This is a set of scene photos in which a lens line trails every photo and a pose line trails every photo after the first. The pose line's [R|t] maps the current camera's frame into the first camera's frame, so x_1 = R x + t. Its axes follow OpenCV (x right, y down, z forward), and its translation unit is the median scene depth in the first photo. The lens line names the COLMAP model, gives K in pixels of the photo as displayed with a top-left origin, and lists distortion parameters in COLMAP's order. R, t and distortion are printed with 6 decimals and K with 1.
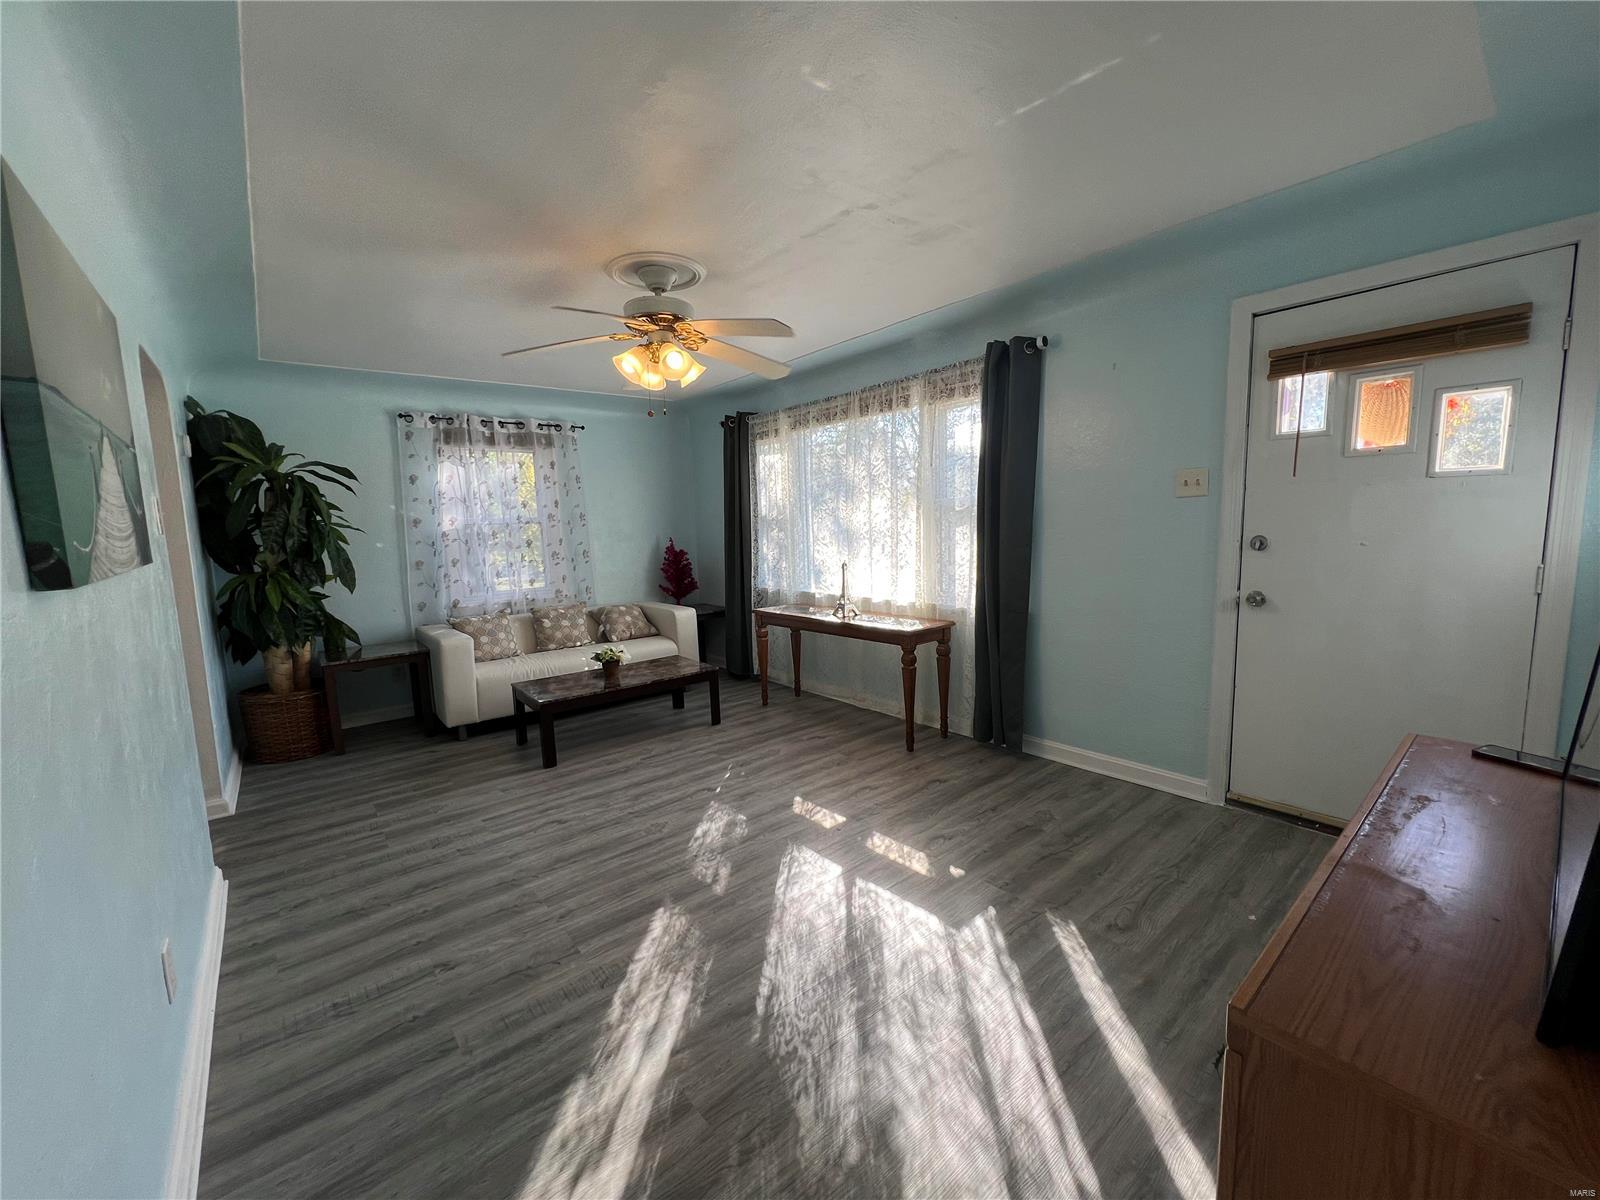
lens RADIAL K [[638.9, 0, 799.8], [0, 638.9, 603.4], [0, 0, 1]] dist [-0.000959, 0.000074]
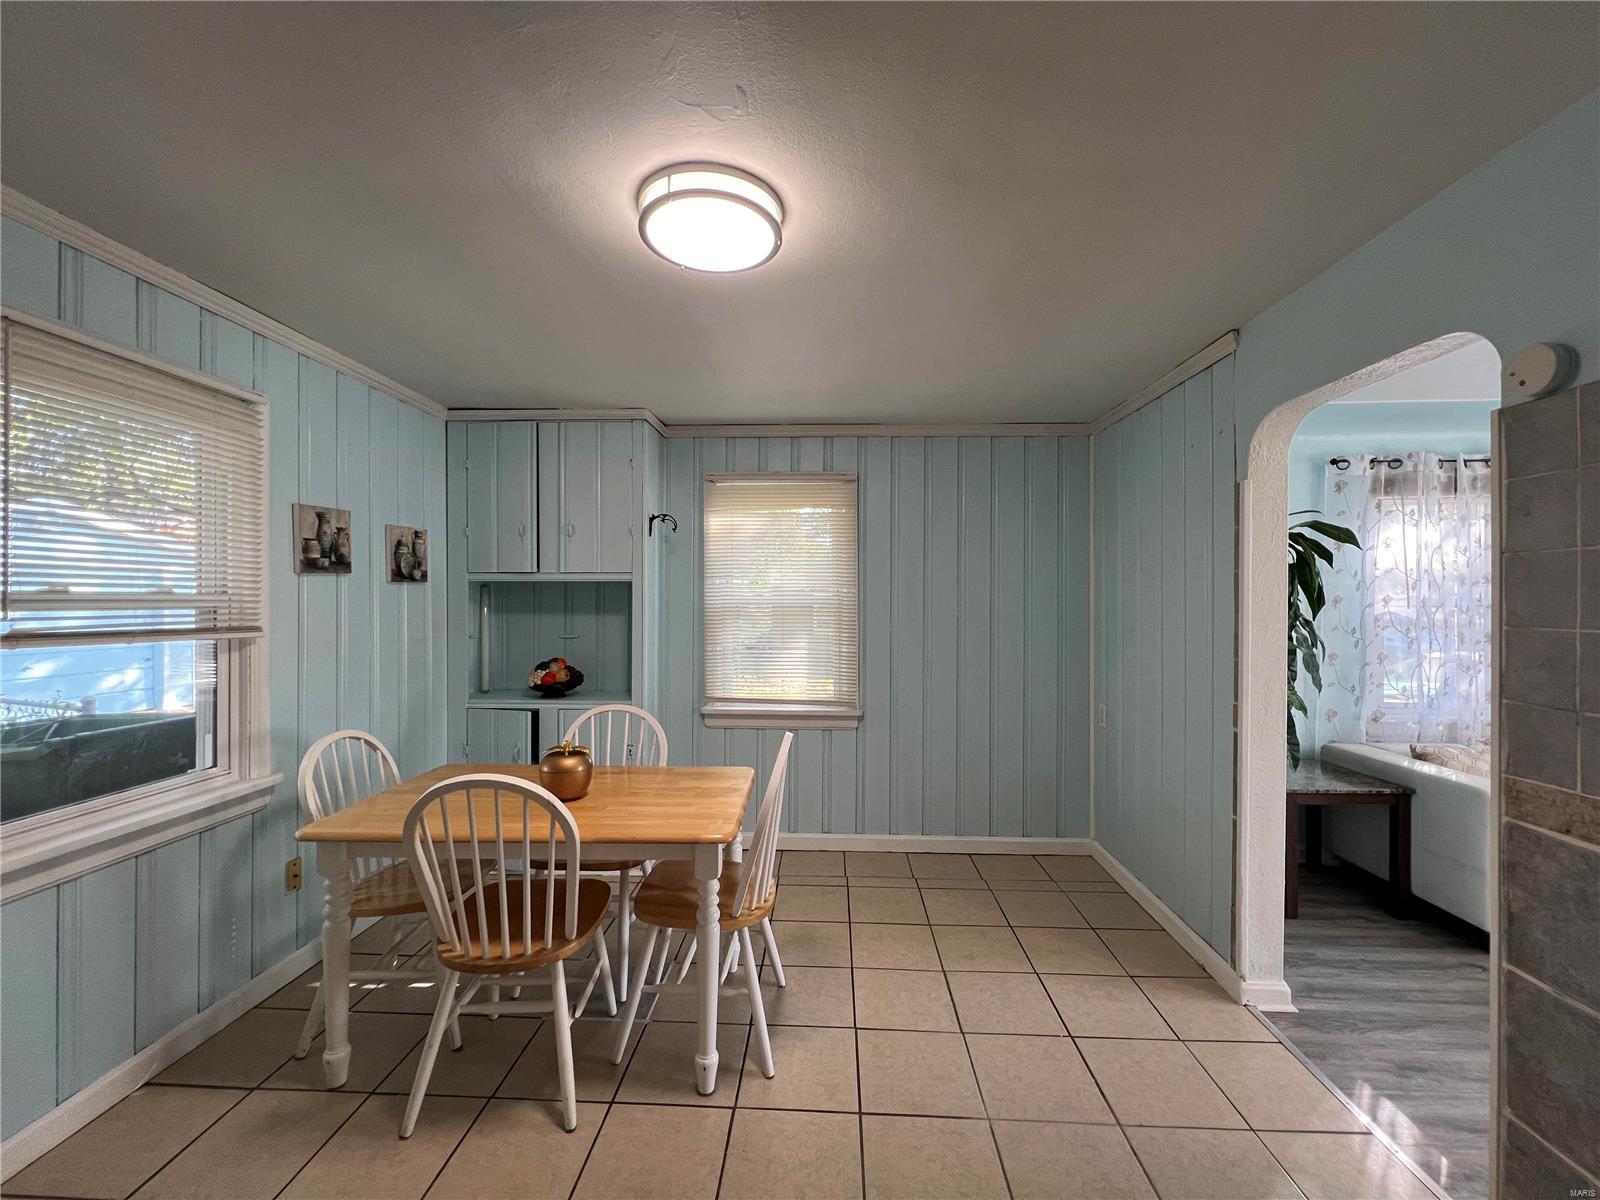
lens RADIAL K [[638.9, 0, 802.9], [0, 638.9, 598.9], [0, 0, 1]] dist [-0.000959, 0.000074]
pose [[0.740714, 0.028175, -0.671229, -0.643520], [-0.110869, 0.990548, -0.080767, -0.001289], [0.662609, 0.134243, 0.736837, 0.049489]]
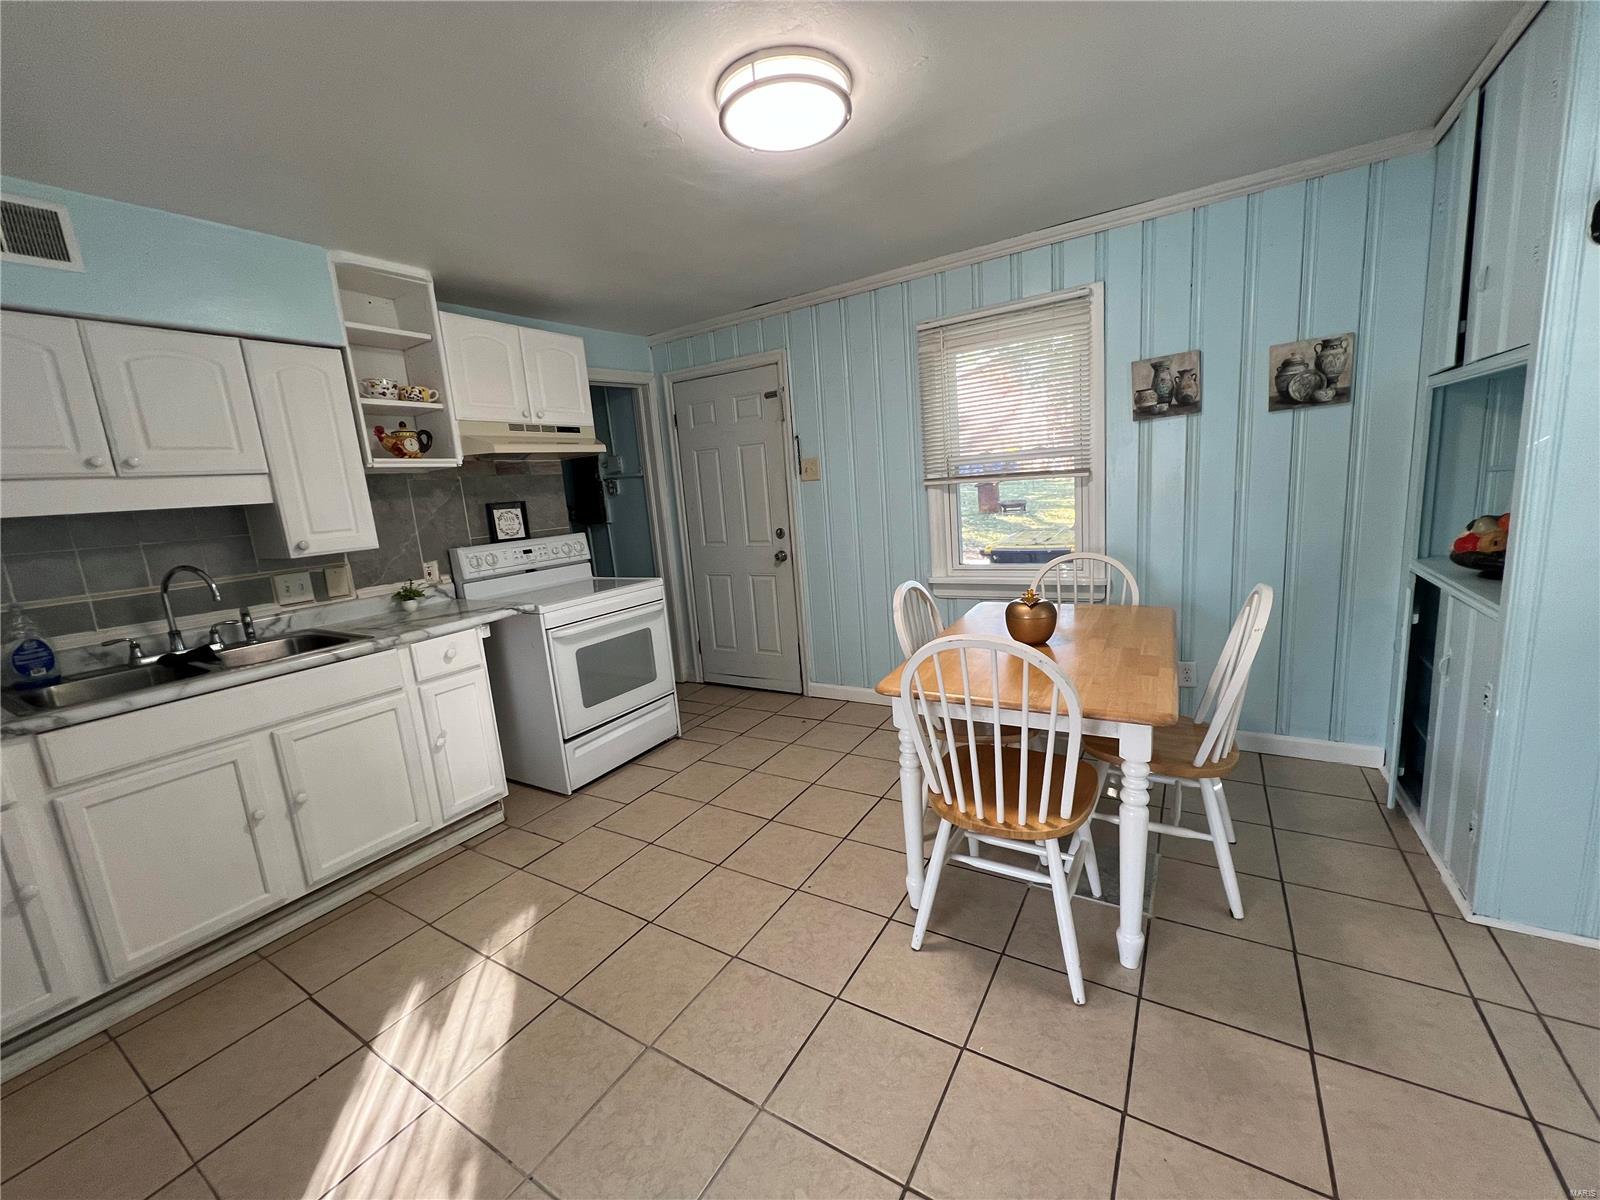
lens RADIAL K [[638.9, 0, 796.6], [0, 638.9, 599.7], [0, 0, 1]] dist [-0.000959, 0.000074]
pose [[-0.943718, 0.158027, -0.290558, -0.788327], [0.064315, 0.949387, 0.307454, -0.073988], [0.324438, 0.271463, -0.906117, 0.736905]]
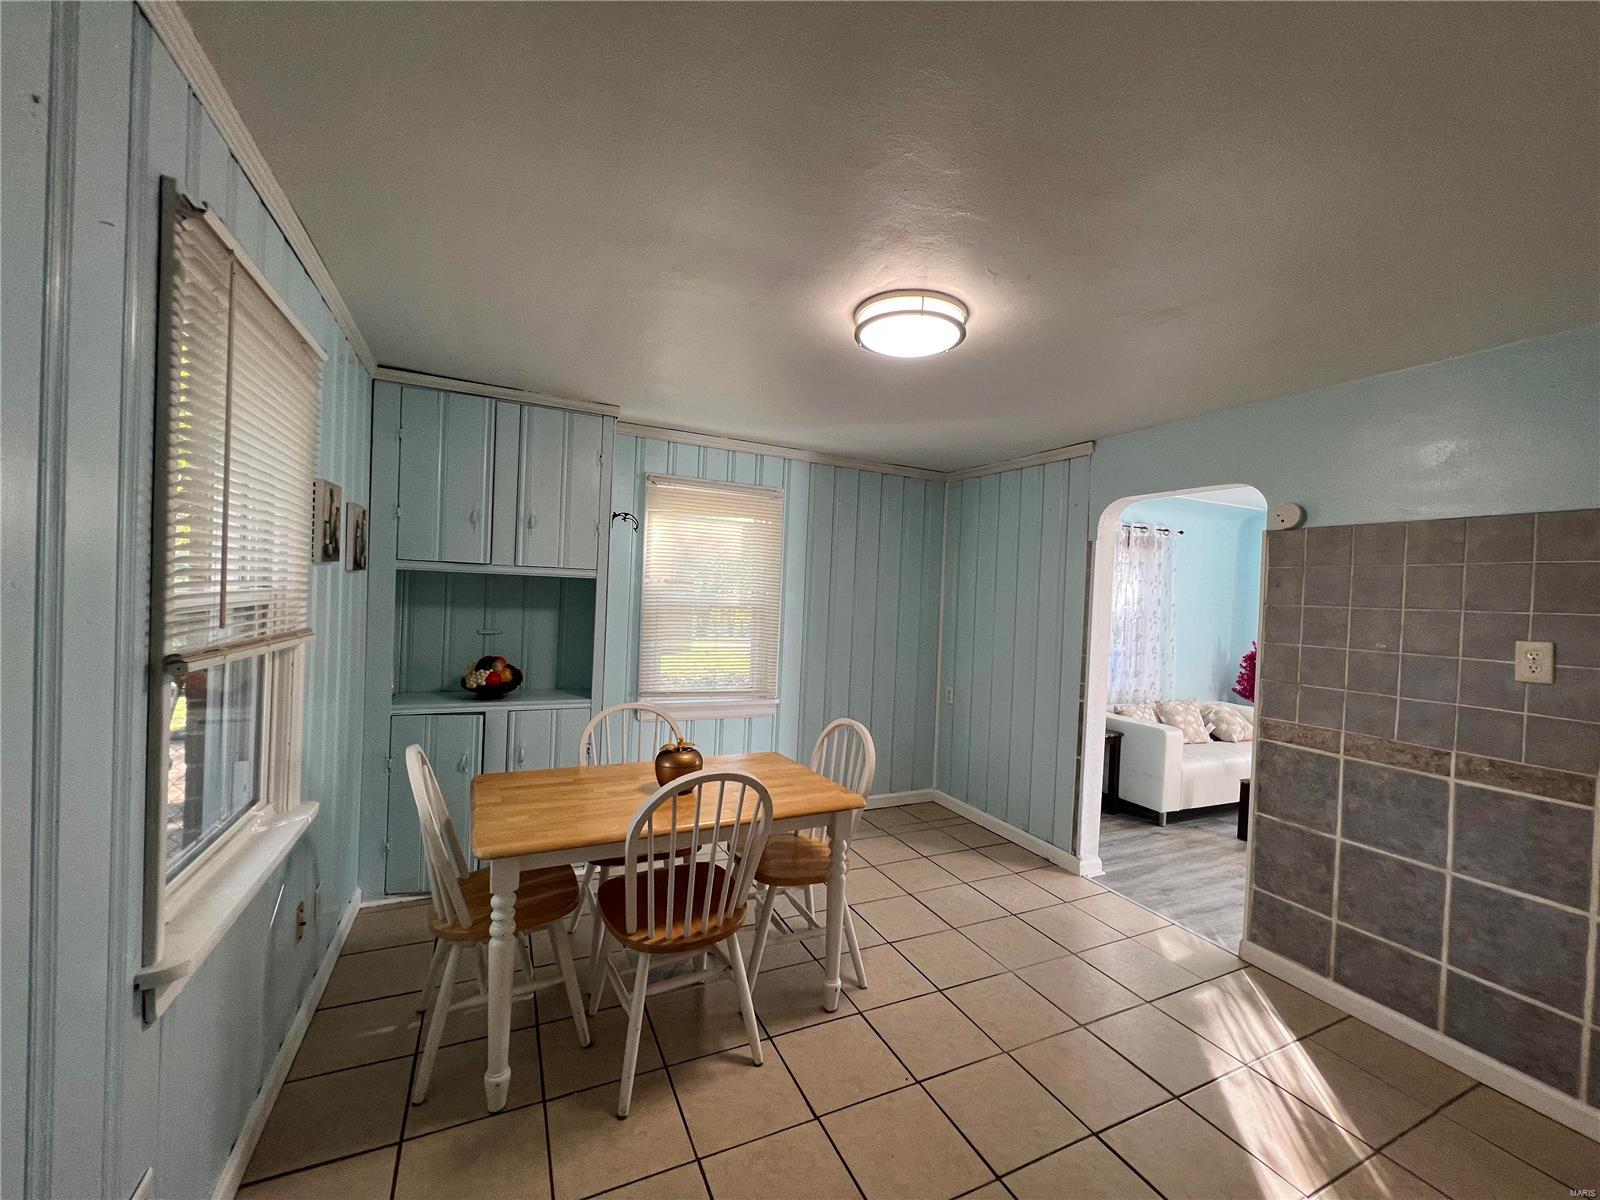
lens RADIAL K [[638.9, 0, 805.0], [0, 638.9, 600.3], [0, 0, 1]] dist [-0.000959, 0.000074]
pose [[0.967805, 0.073054, -0.240866, -0.898319], [-0.101850, 0.988772, -0.109343, 0.022857], [0.230174, 0.130355, 0.964379, -0.208108]]
